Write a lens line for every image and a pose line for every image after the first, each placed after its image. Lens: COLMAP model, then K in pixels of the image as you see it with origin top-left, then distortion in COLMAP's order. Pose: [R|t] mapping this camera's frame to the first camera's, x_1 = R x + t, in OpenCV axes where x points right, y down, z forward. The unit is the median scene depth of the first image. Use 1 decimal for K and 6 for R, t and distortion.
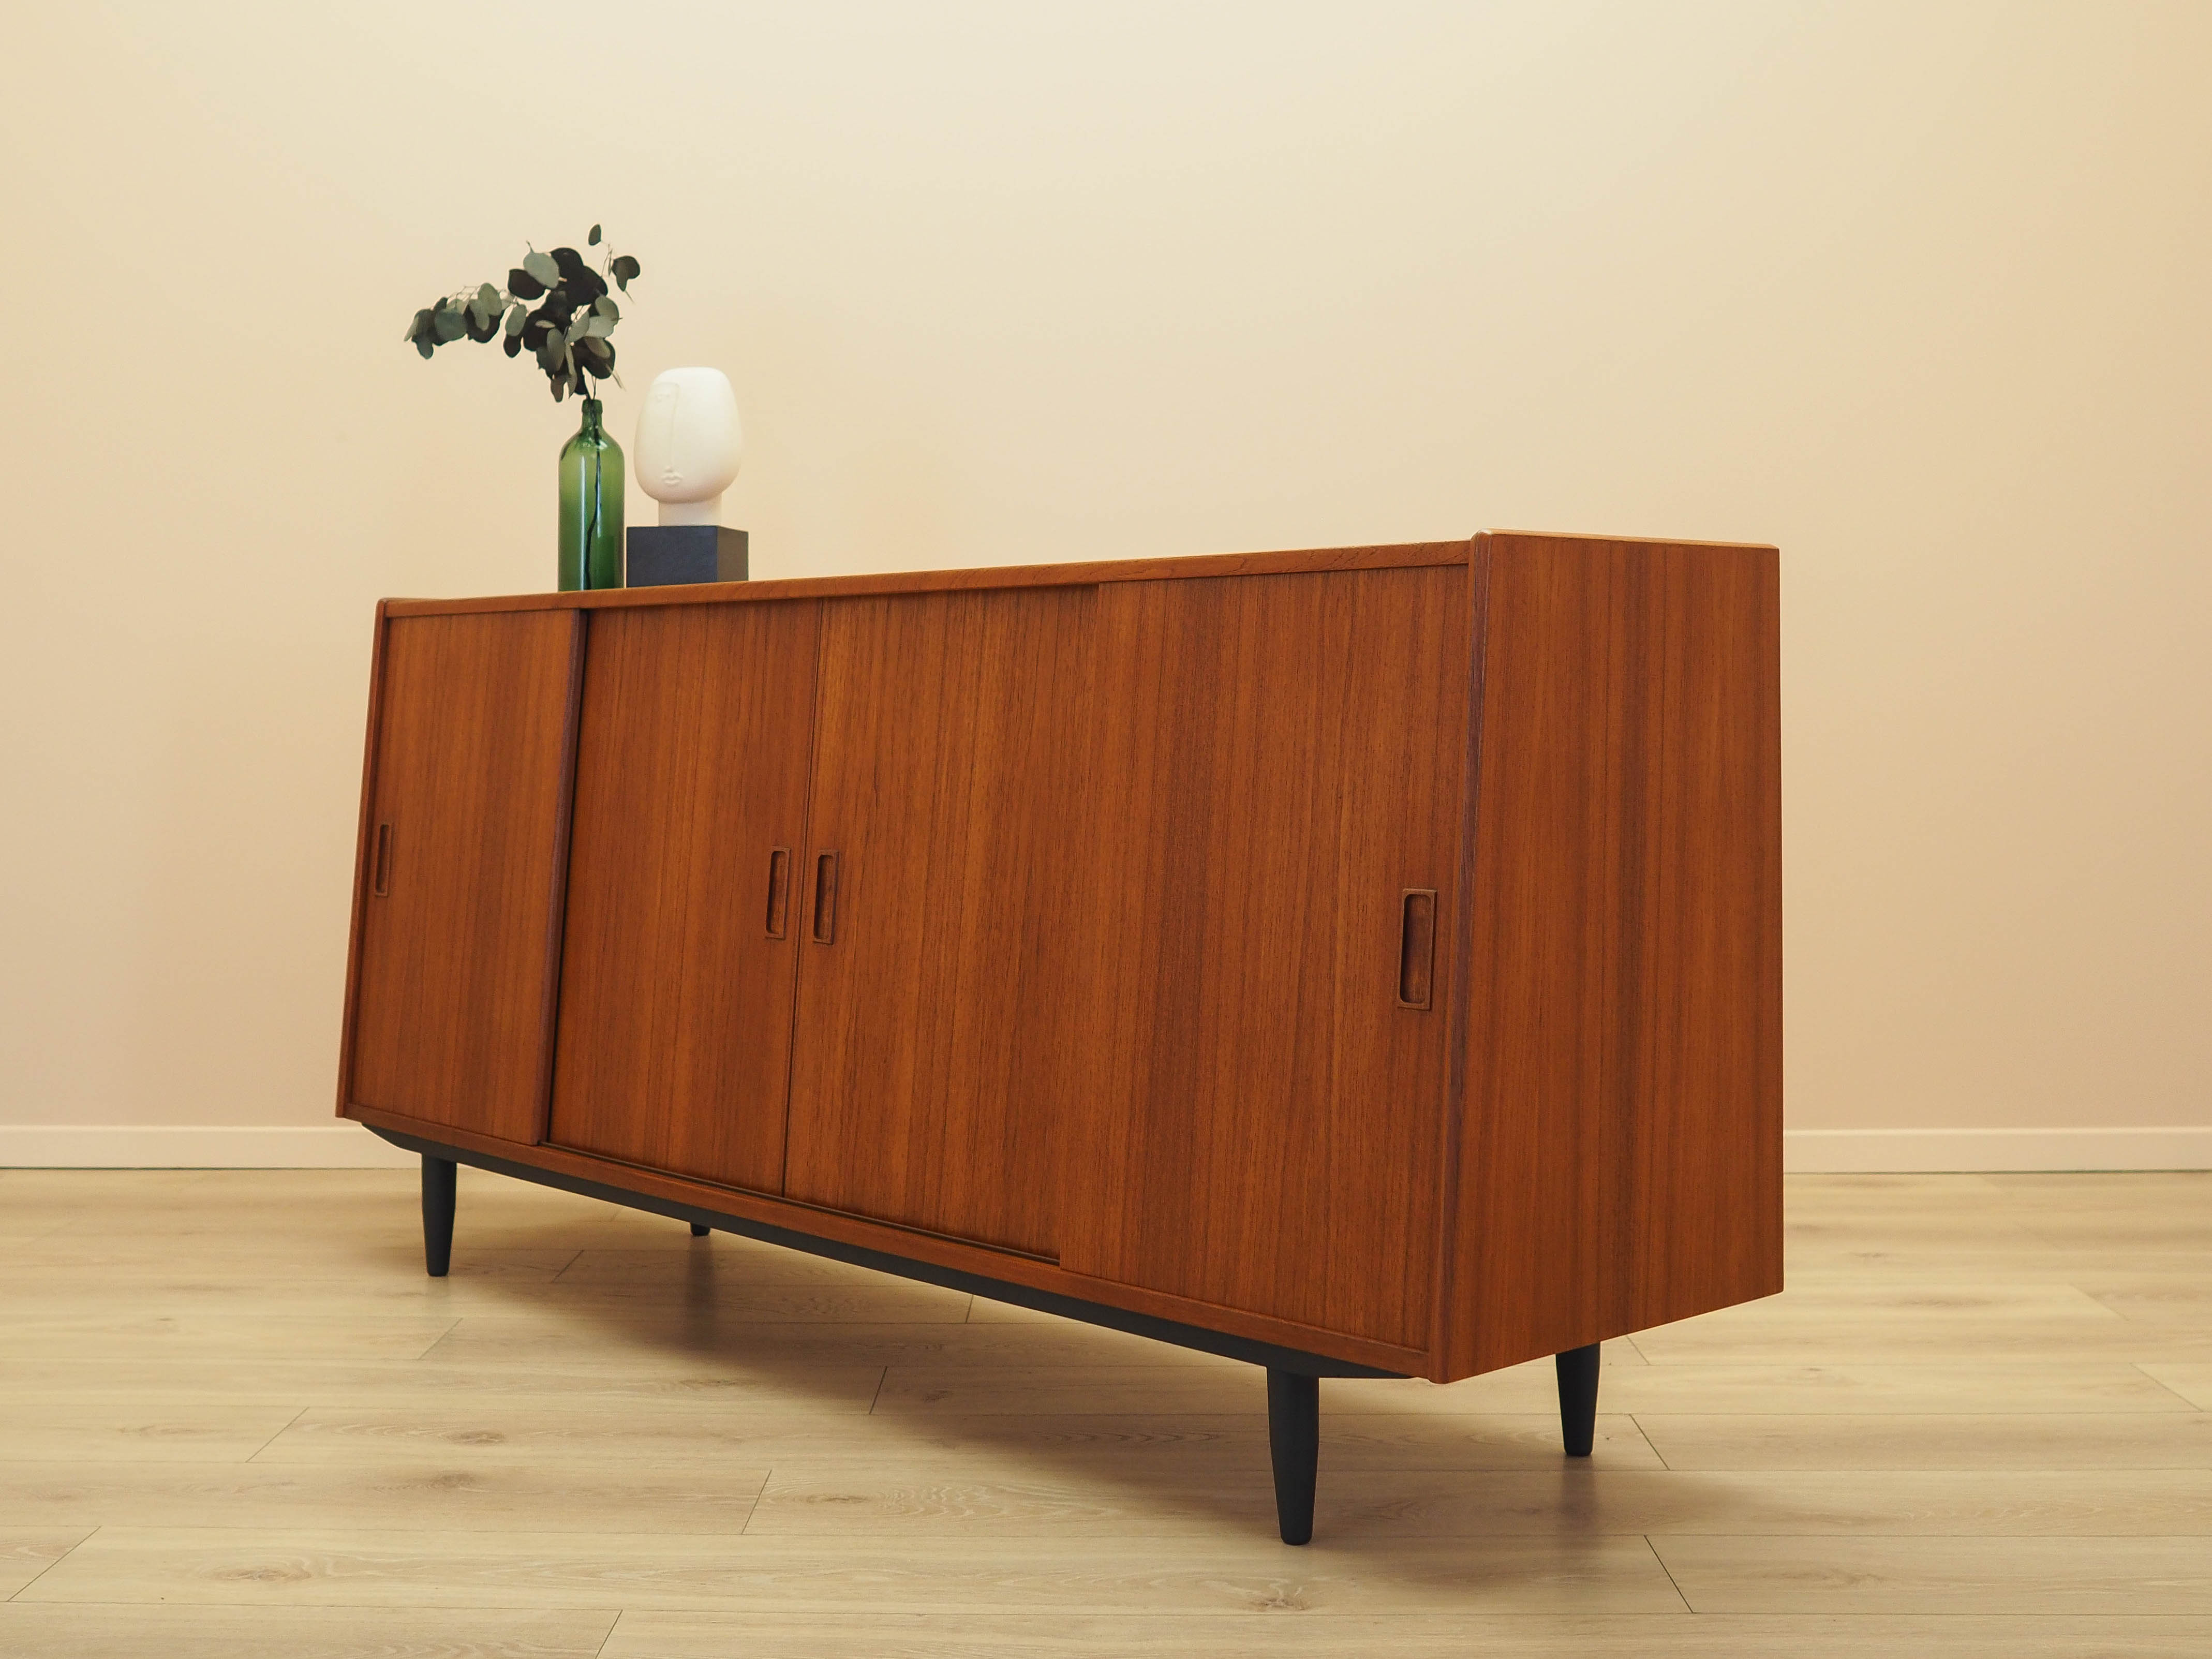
lens RADIAL K [[2788.1, 0, 1121.9], [0, 2788.1, 705.3], [0, 0, 1]] dist [-0.030794, 0.000000]
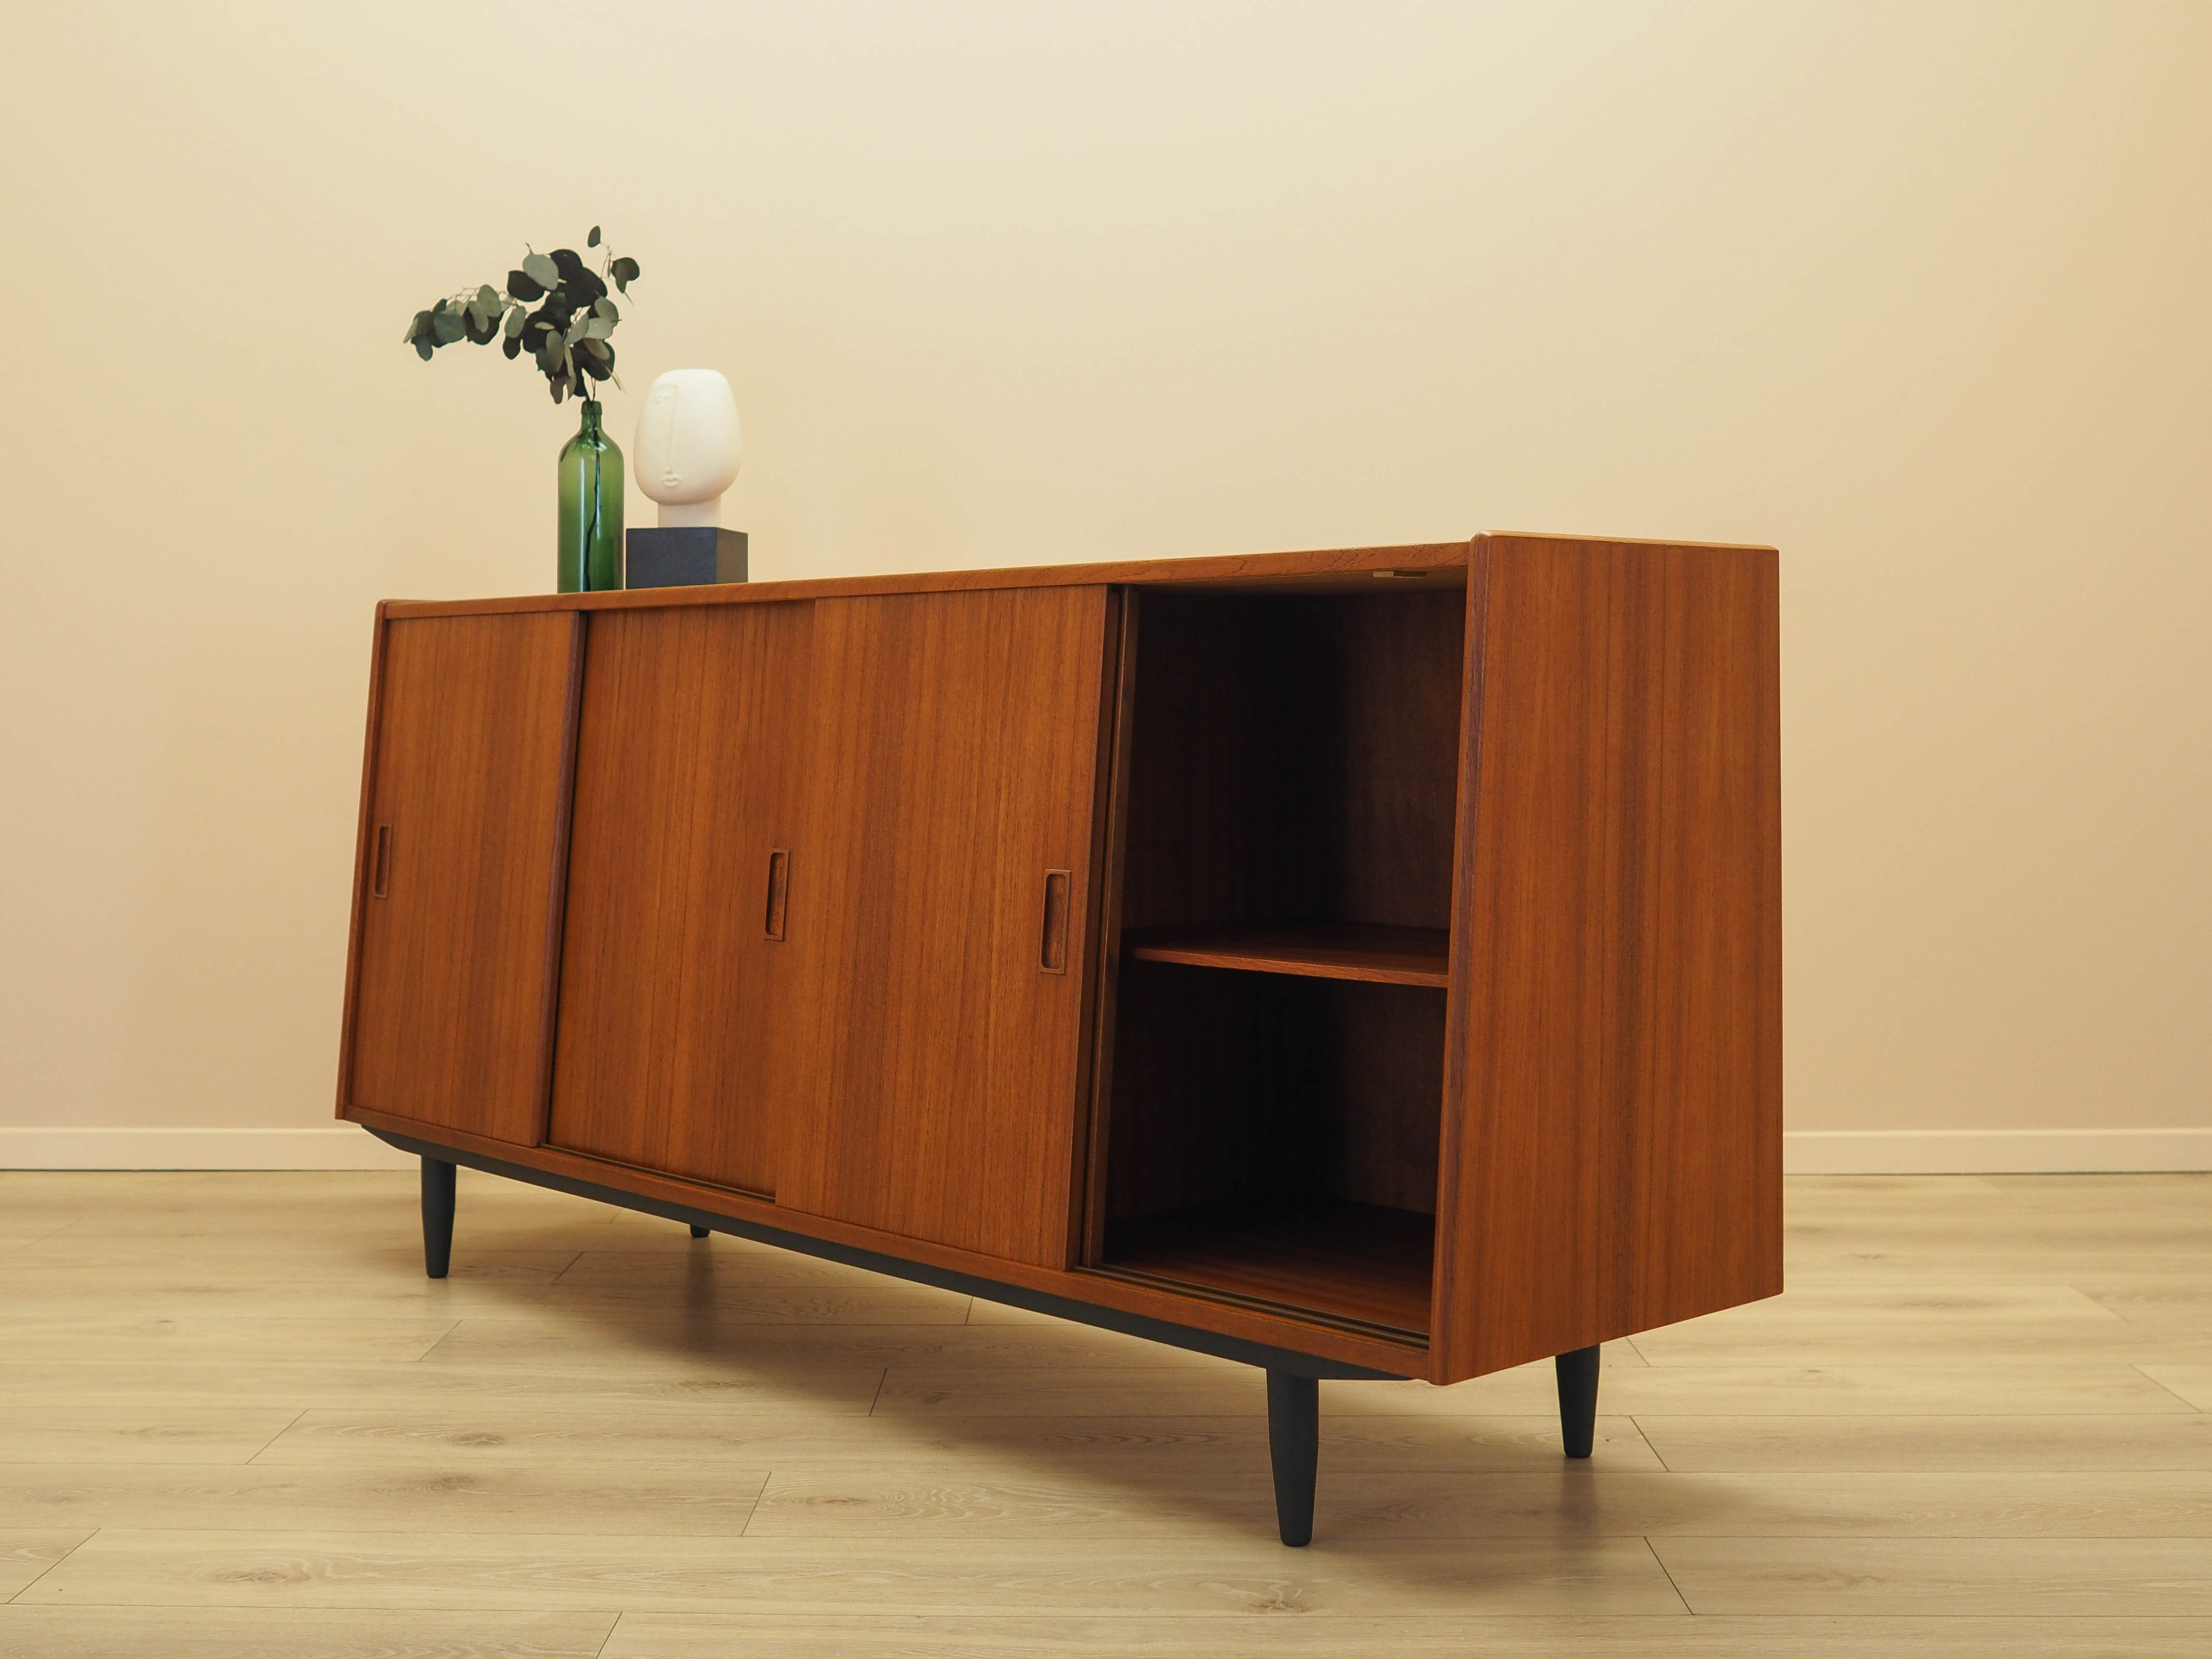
lens RADIAL K [[2788.1, 0, 1127.9], [0, 2788.1, 699.3], [0, 0, 1]] dist [-0.030794, 0.000000]
pose [[0.999998, 0.000148, 0.001926, 0.125439], [-0.000143, 0.999996, -0.002673, -0.000818], [-0.001926, 0.002673, 0.999995, -0.140866]]
